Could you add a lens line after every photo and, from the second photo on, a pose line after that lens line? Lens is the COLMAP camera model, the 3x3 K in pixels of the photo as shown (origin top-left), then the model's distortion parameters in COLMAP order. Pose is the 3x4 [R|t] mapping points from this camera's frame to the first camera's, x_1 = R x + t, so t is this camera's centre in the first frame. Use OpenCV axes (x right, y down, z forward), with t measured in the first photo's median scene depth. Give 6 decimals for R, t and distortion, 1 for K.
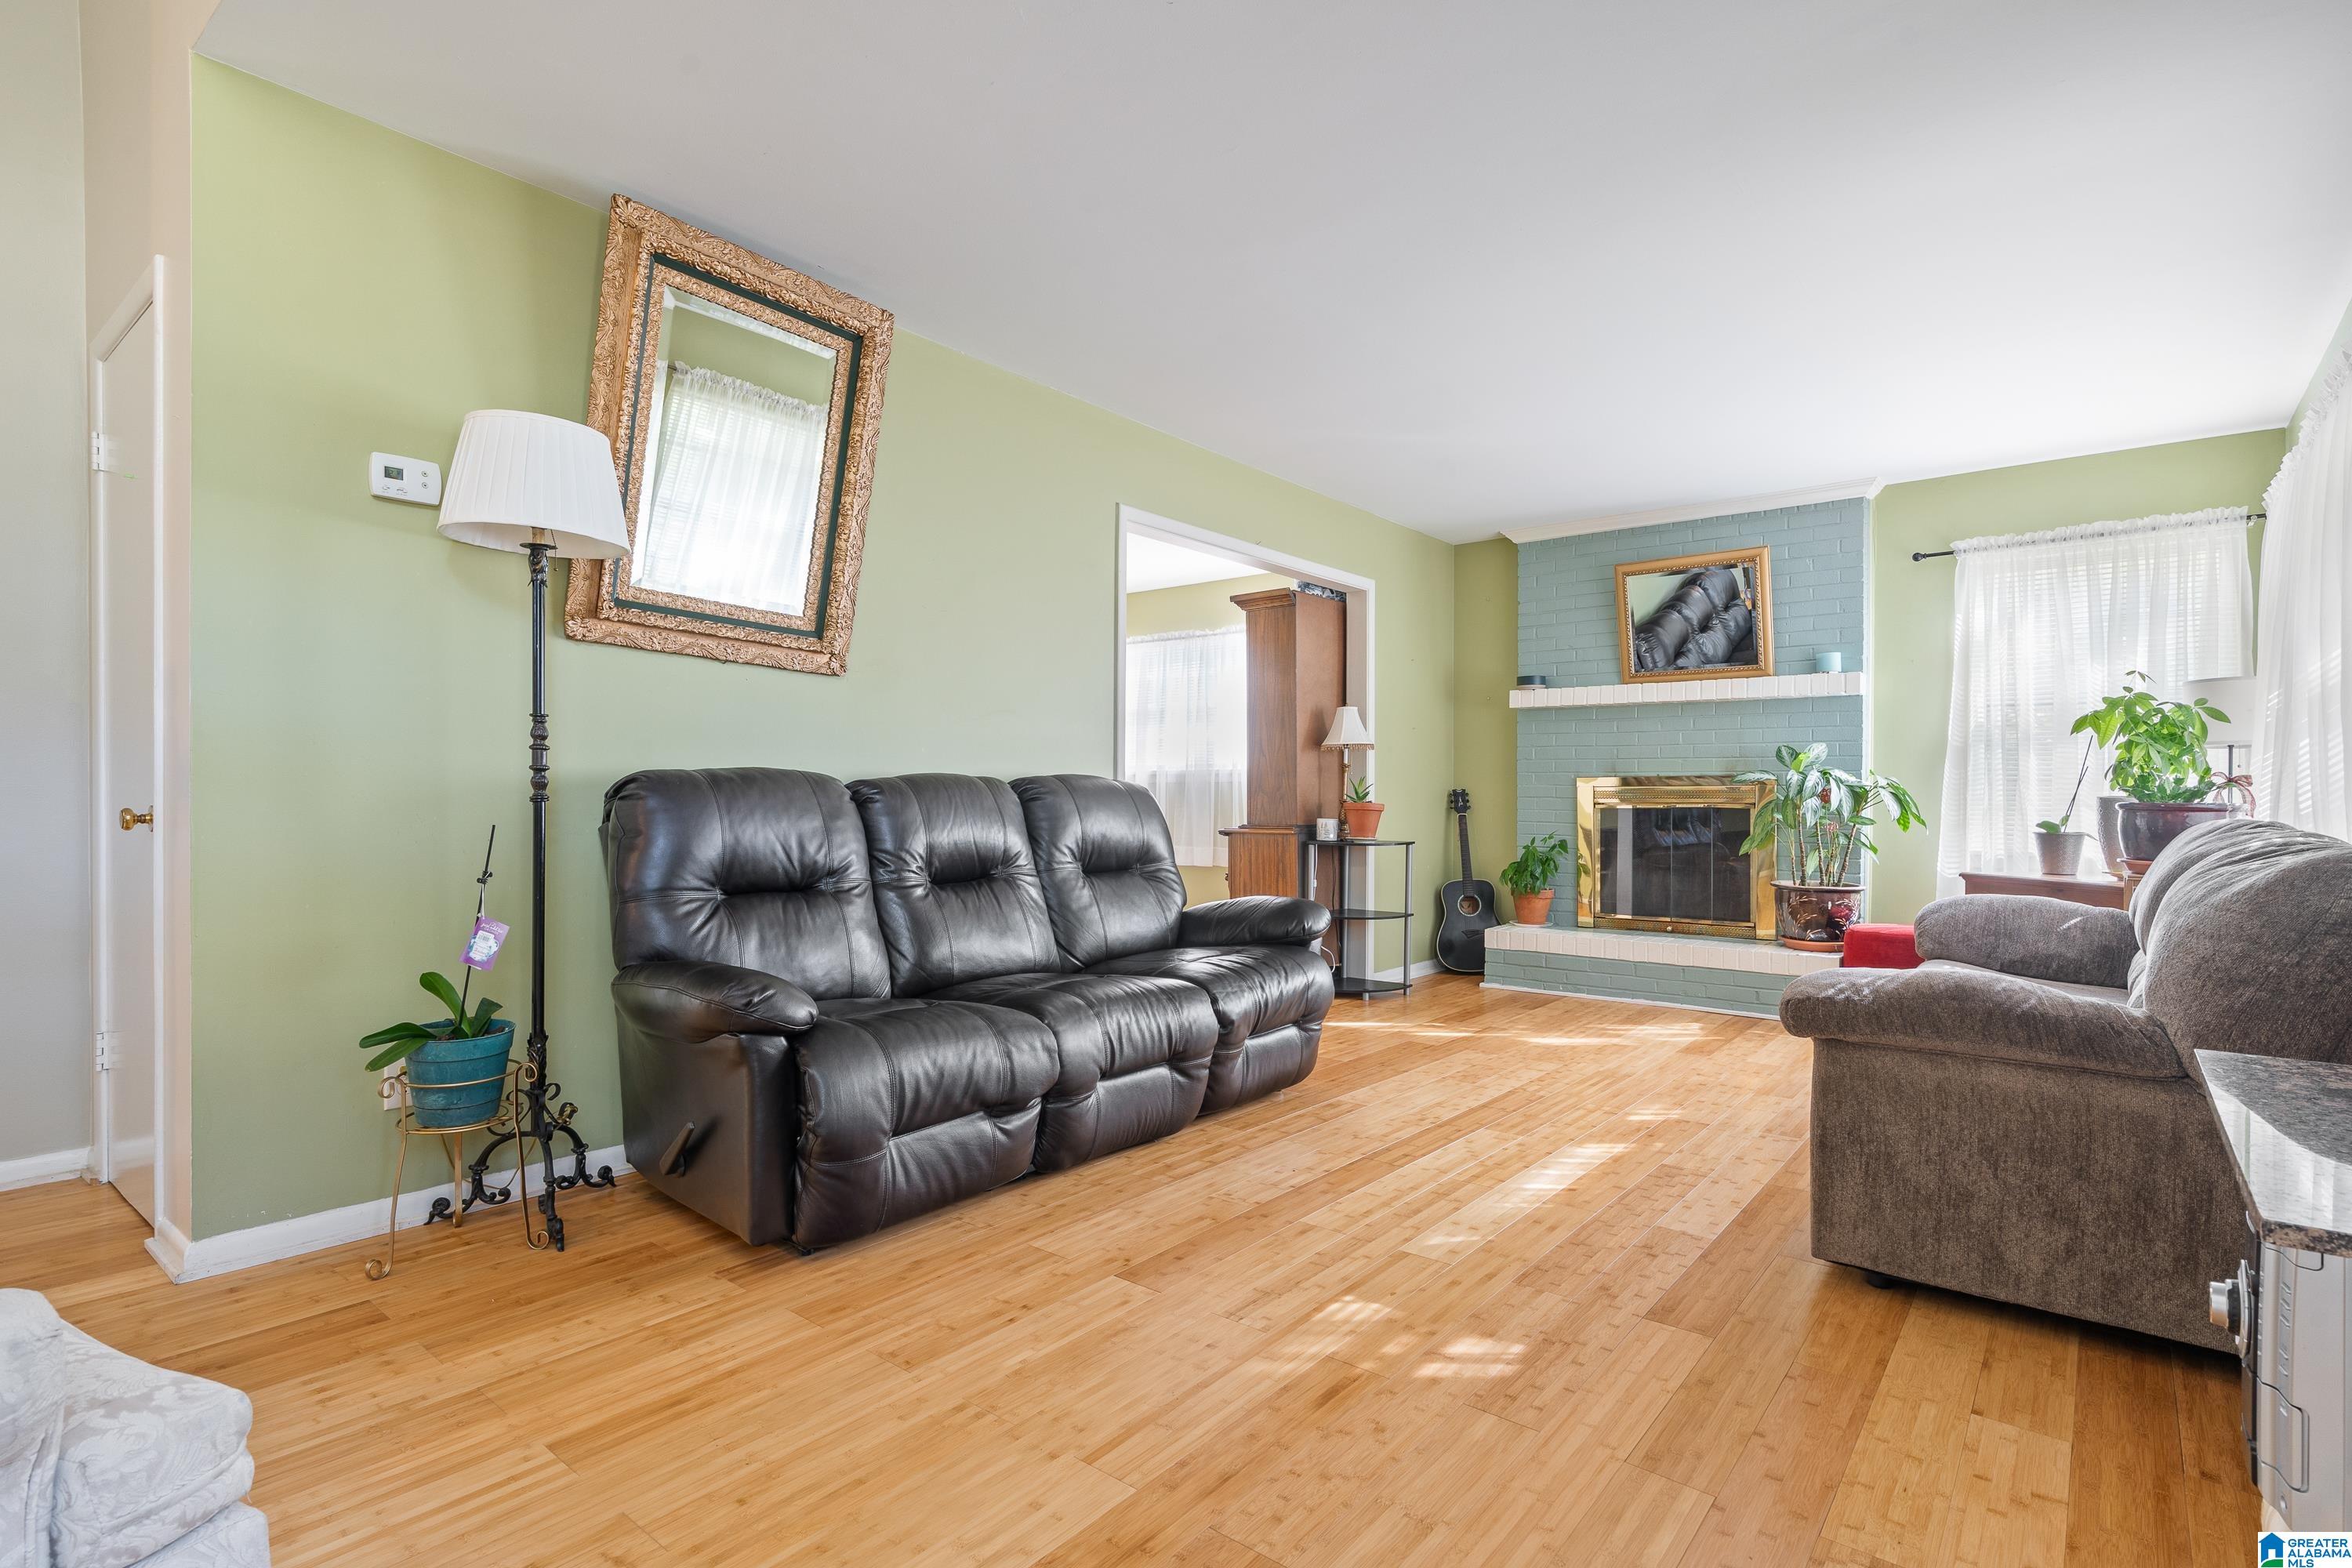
lens RADIAL K [[1147.4, 0, 1178.6], [0, 1147.4, 799.2], [0, 0, 1]] dist [-0.005669, -0.001009]
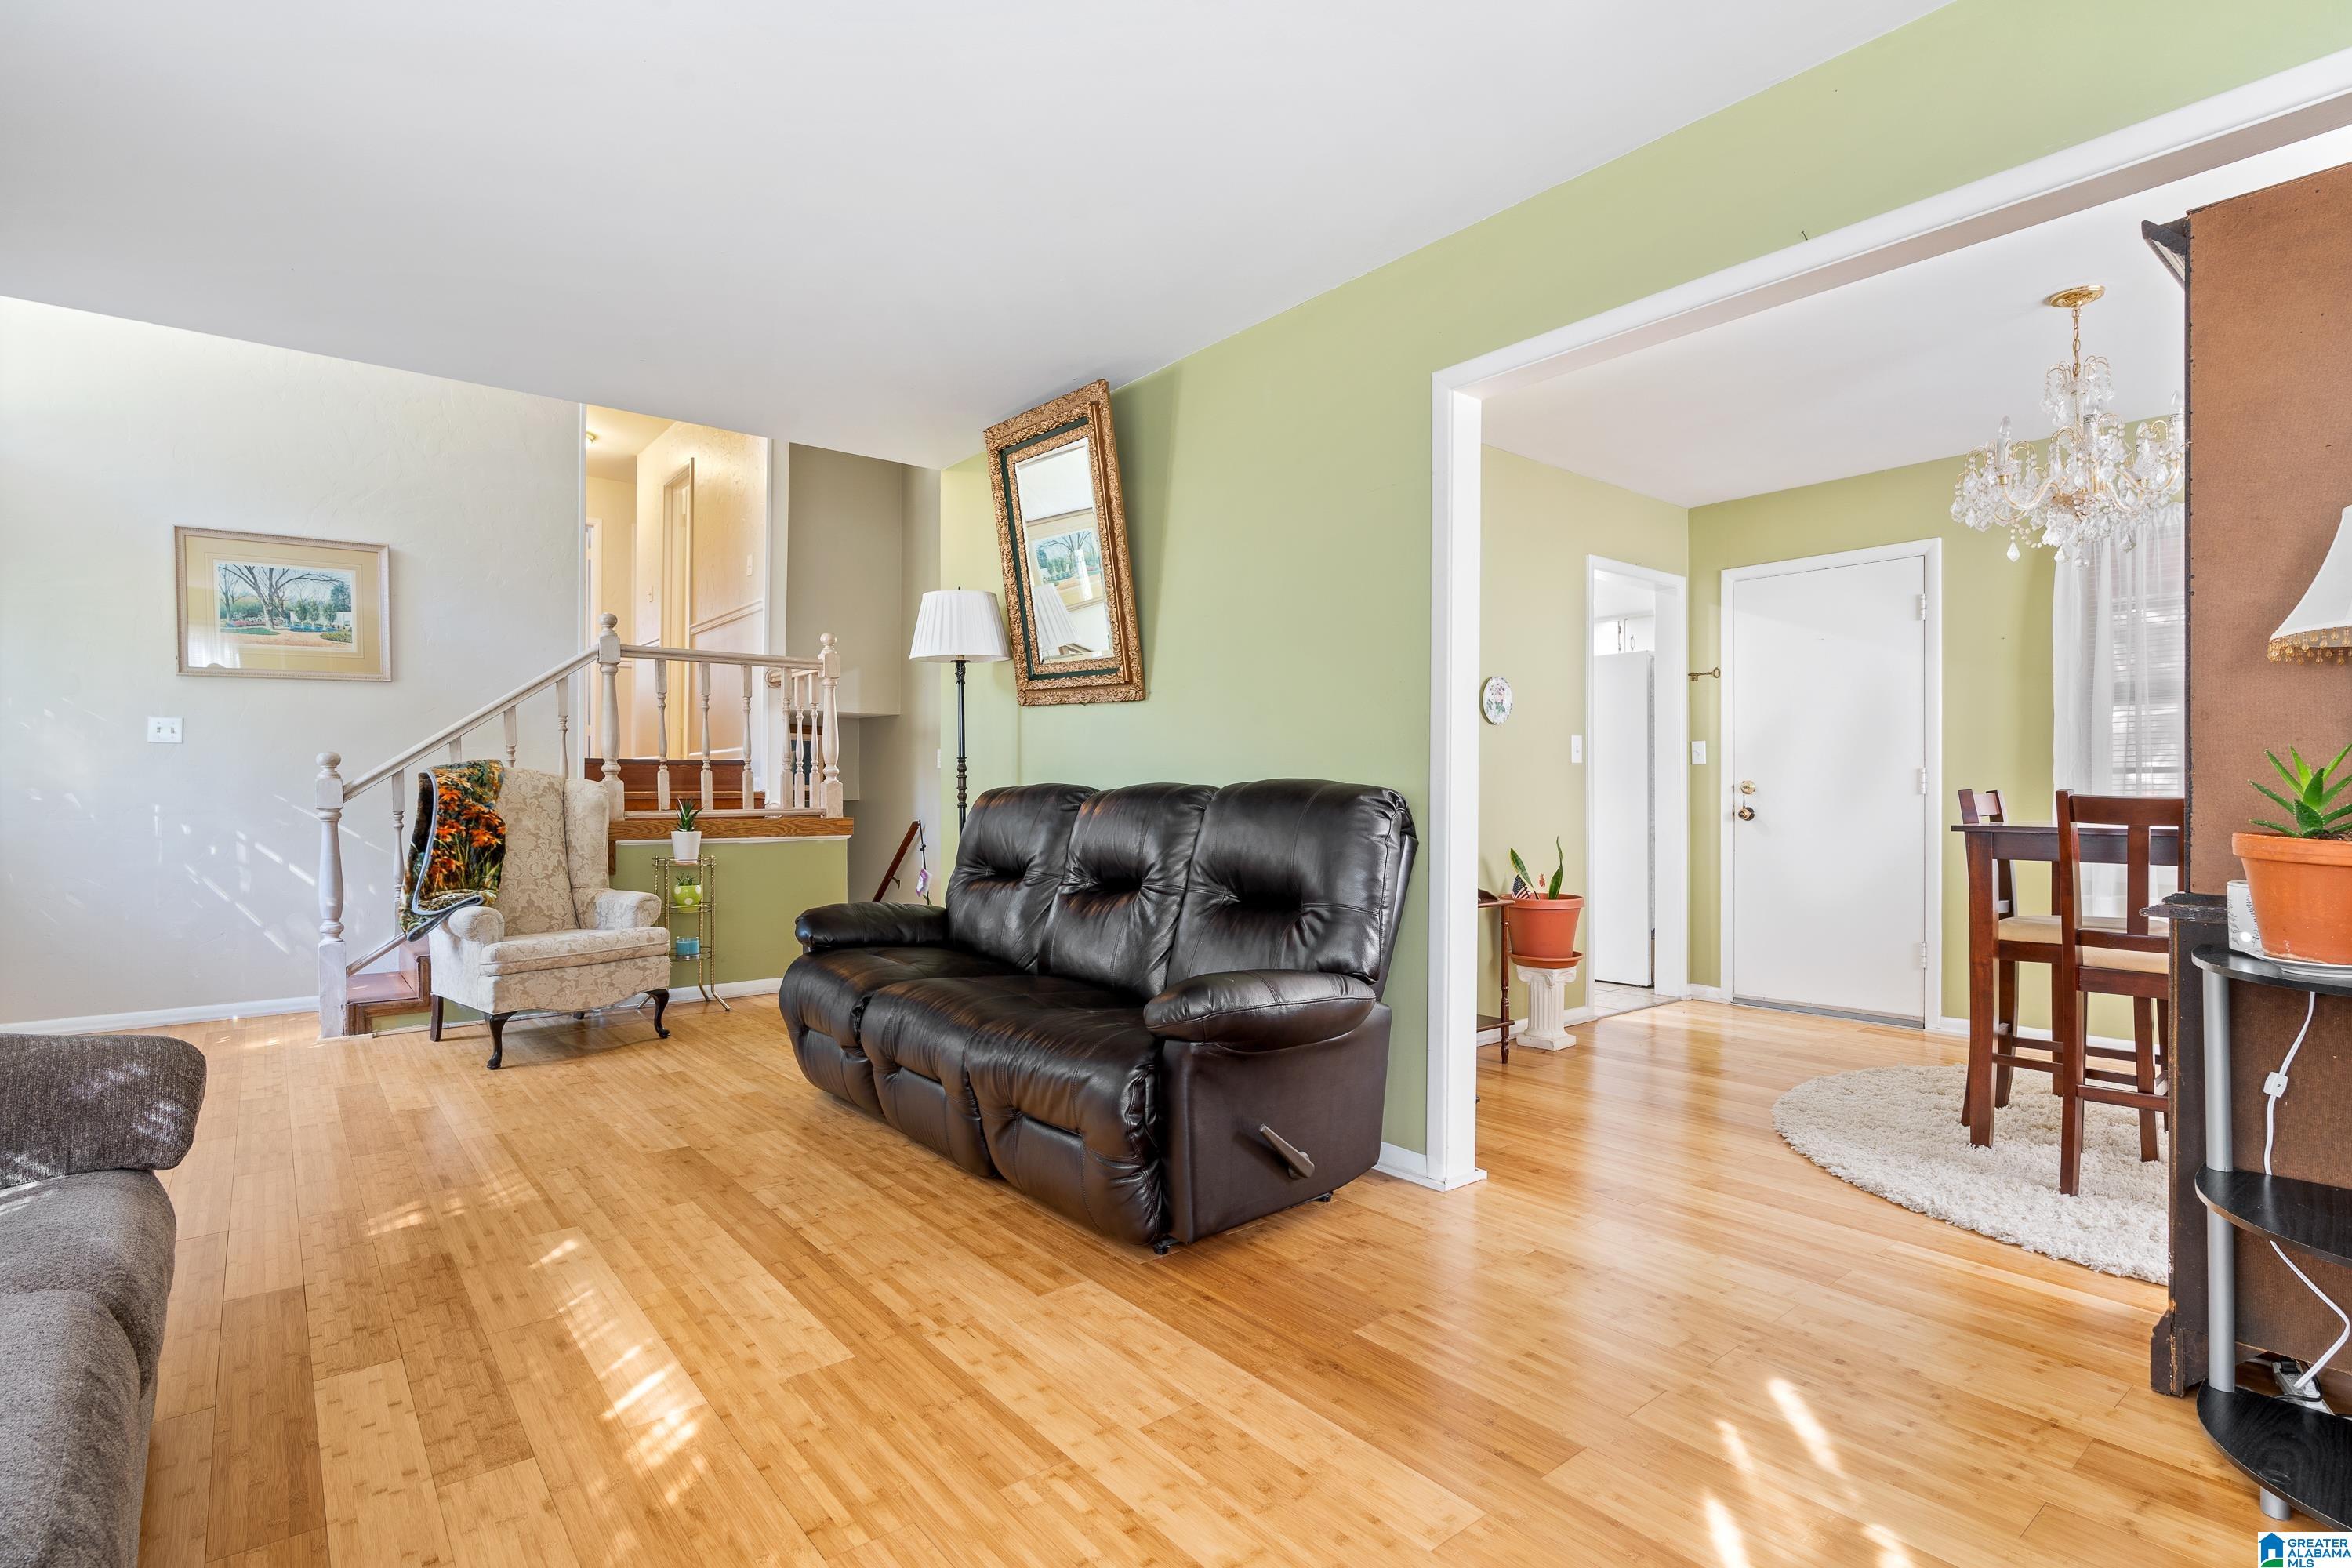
lens RADIAL K [[1147.4, 0, 1178.6], [0, 1147.4, 799.2], [0, 0, 1]] dist [-0.005669, -0.001009]
pose [[-0.209563, -0.005496, -0.977780, 0.900041], [-0.002300, 0.999984, -0.005127, -0.003078], [0.977792, 0.001175, -0.209573, 1.418234]]
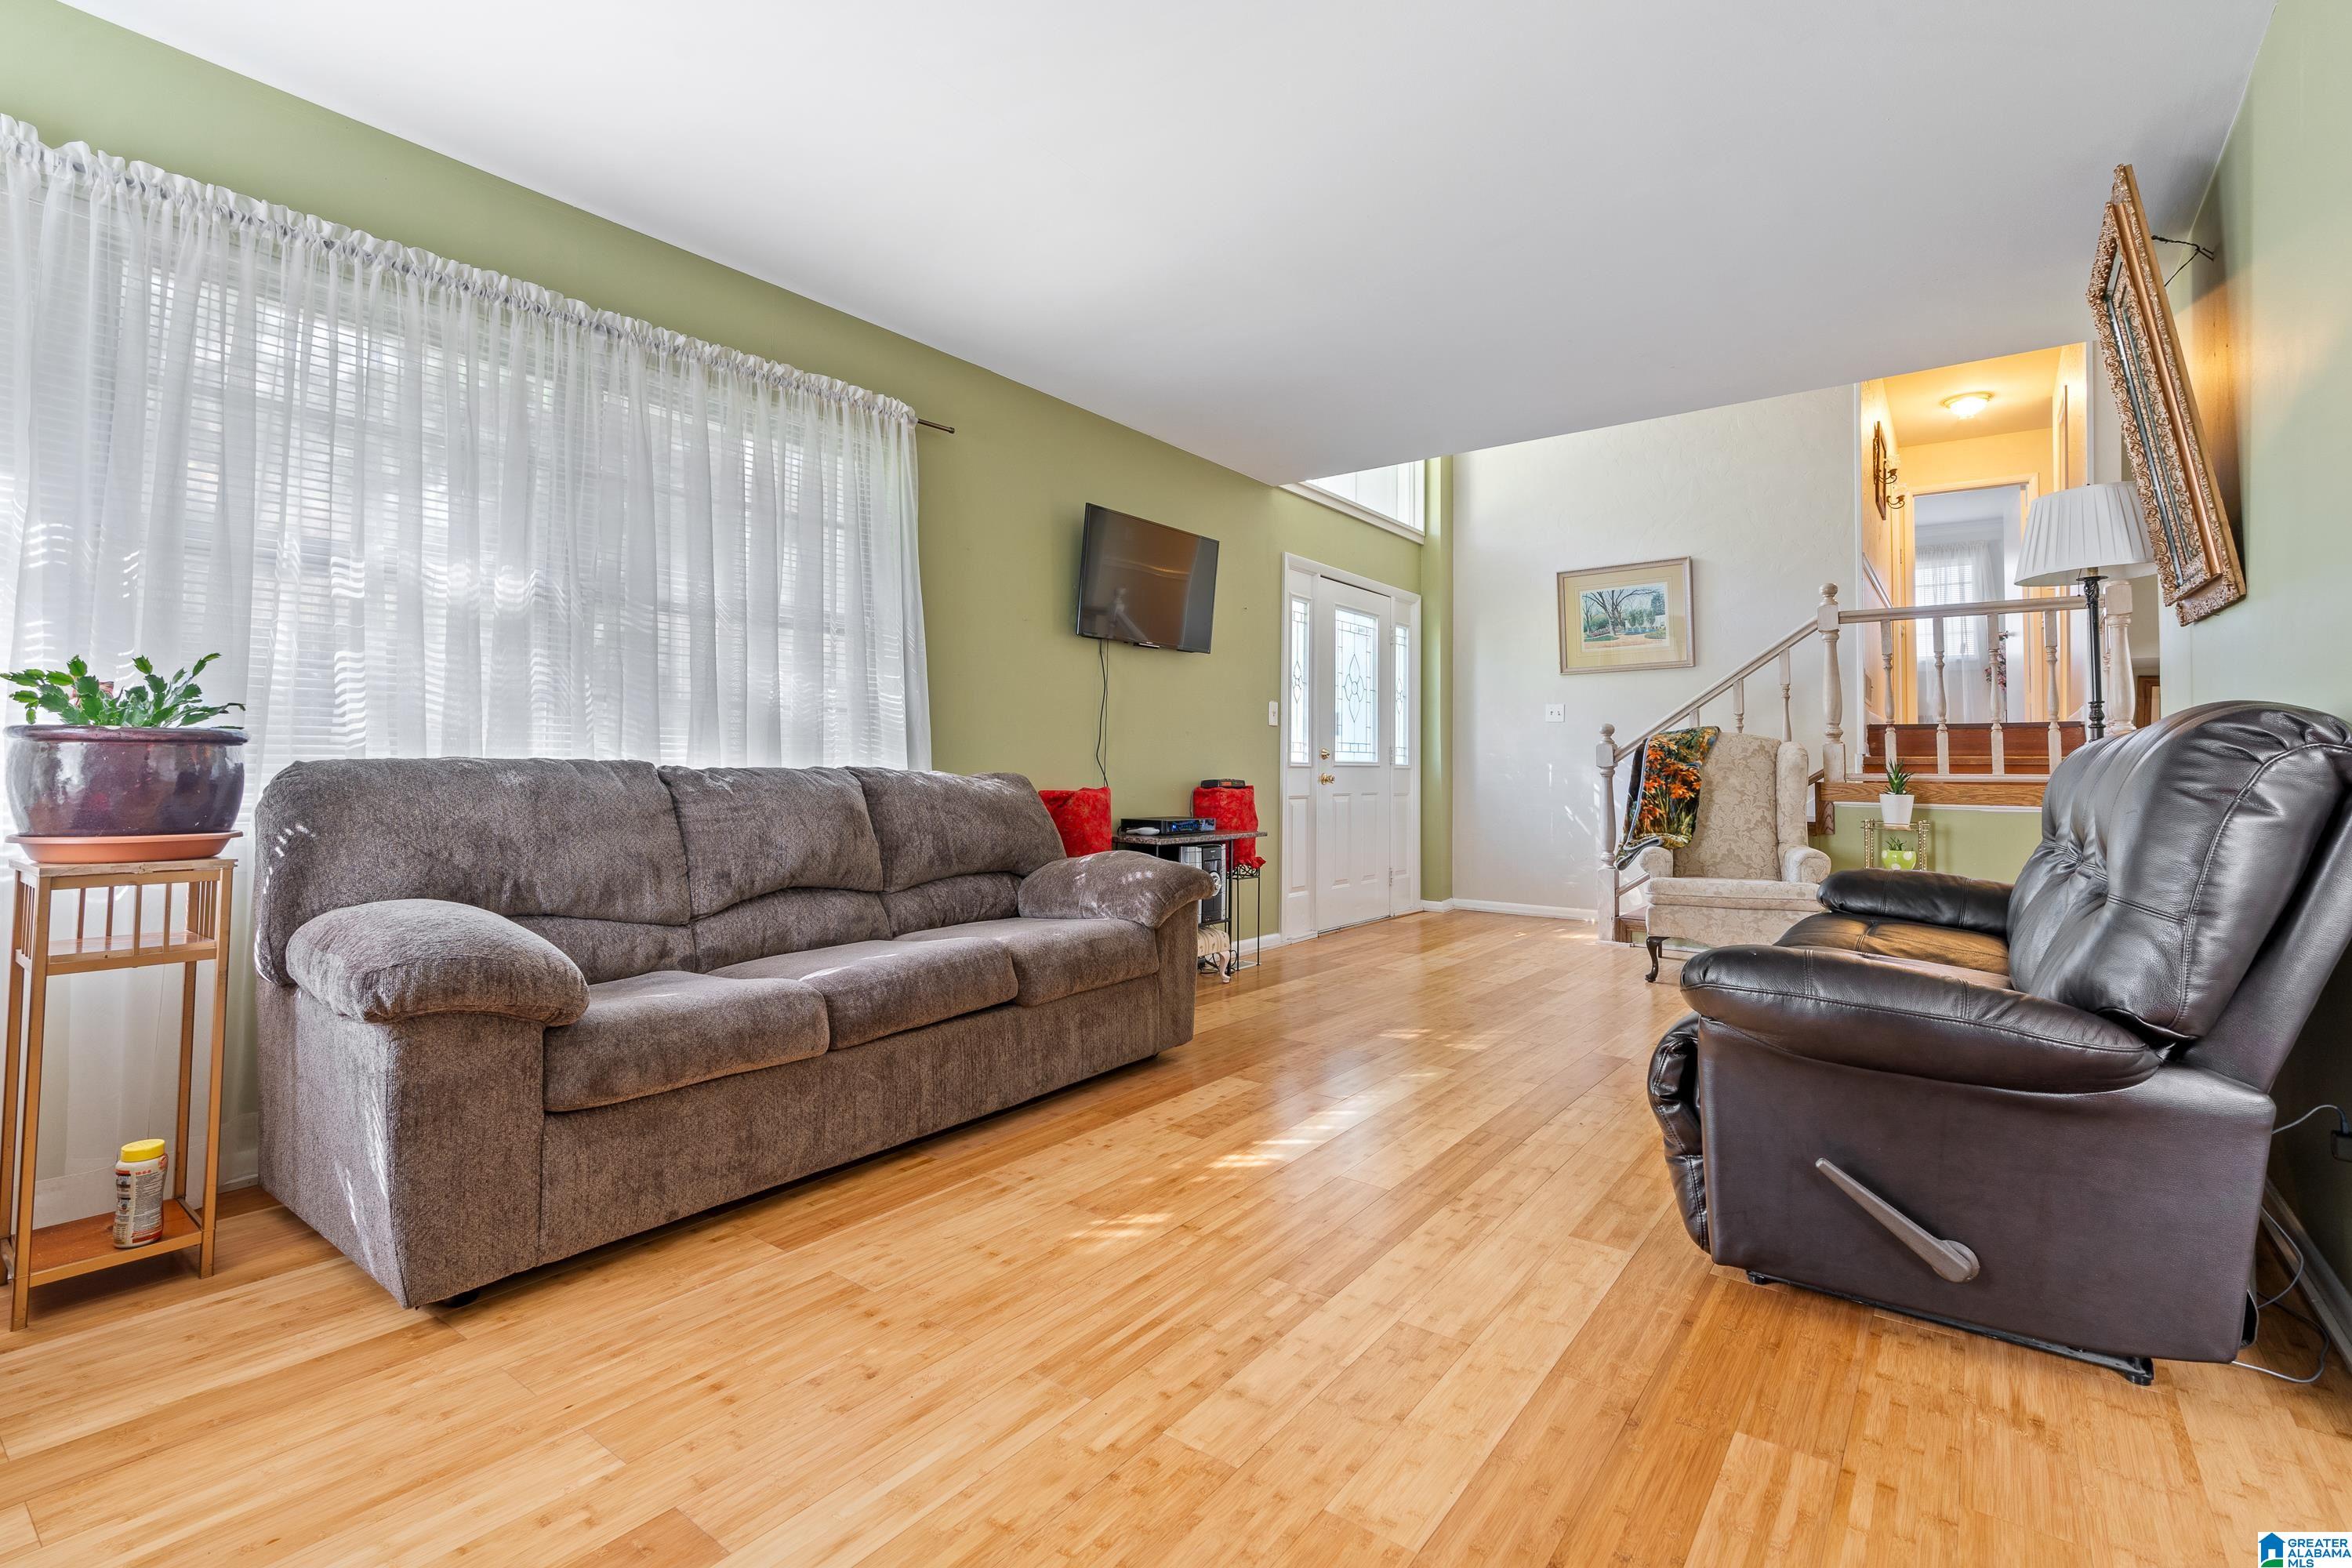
lens RADIAL K [[1074.0, 0, 1183.0], [0, 1074.0, 752.1], [0, 0, 1]] dist [-0.000826, 0.000213]
pose [[-0.998722, -0.022095, -0.045449, 0.478498], [-0.021516, 0.999682, -0.013174, 0.019212], [0.045726, -0.012179, -0.998880, 1.853850]]
